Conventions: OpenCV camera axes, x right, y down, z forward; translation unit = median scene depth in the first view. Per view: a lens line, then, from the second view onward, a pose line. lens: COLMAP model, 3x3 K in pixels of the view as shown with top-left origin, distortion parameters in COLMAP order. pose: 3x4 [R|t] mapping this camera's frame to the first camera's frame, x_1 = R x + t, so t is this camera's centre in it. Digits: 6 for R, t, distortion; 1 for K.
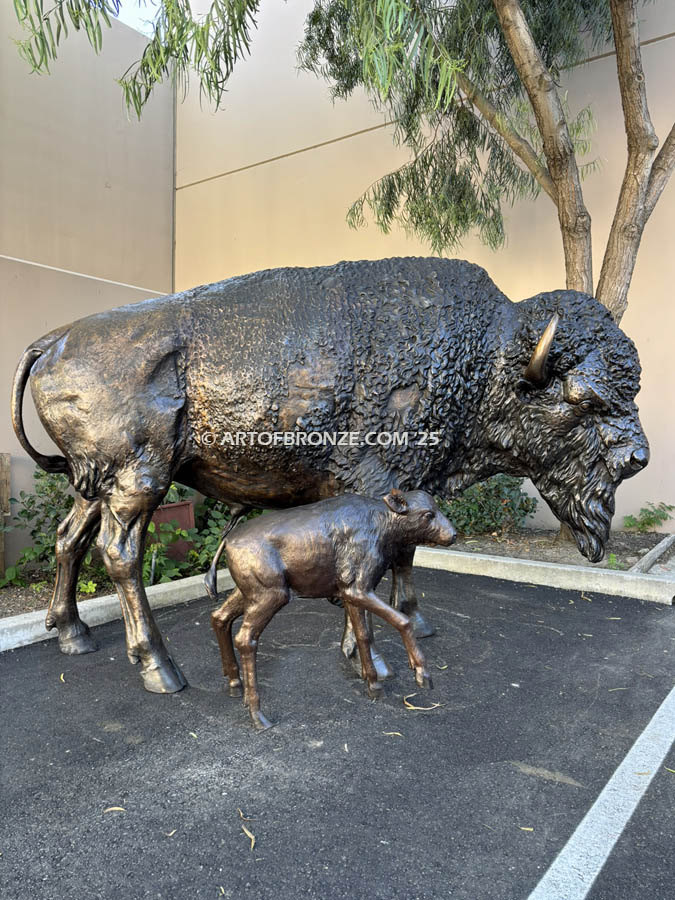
lens RADIAL K [[695.1, 0, 339.9], [0, 695.1, 446.5], [0, 0, 1]] dist [0.038081, -0.006895]
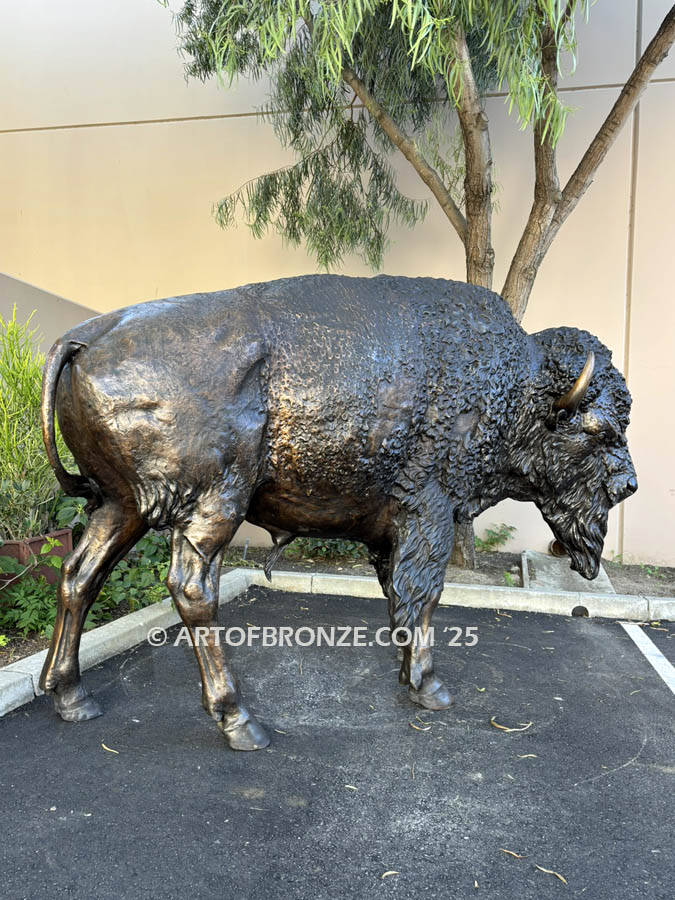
lens RADIAL K [[743.8, 0, 334.5], [0, 743.8, 469.3], [0, 0, 1]] dist [0.033399, -0.003705]
pose [[0.915189, 0.017006, 0.402666, -0.472908], [-0.018847, 0.999822, 0.000609, 0.000194], [-0.402584, -0.008147, 0.915347, 0.094861]]
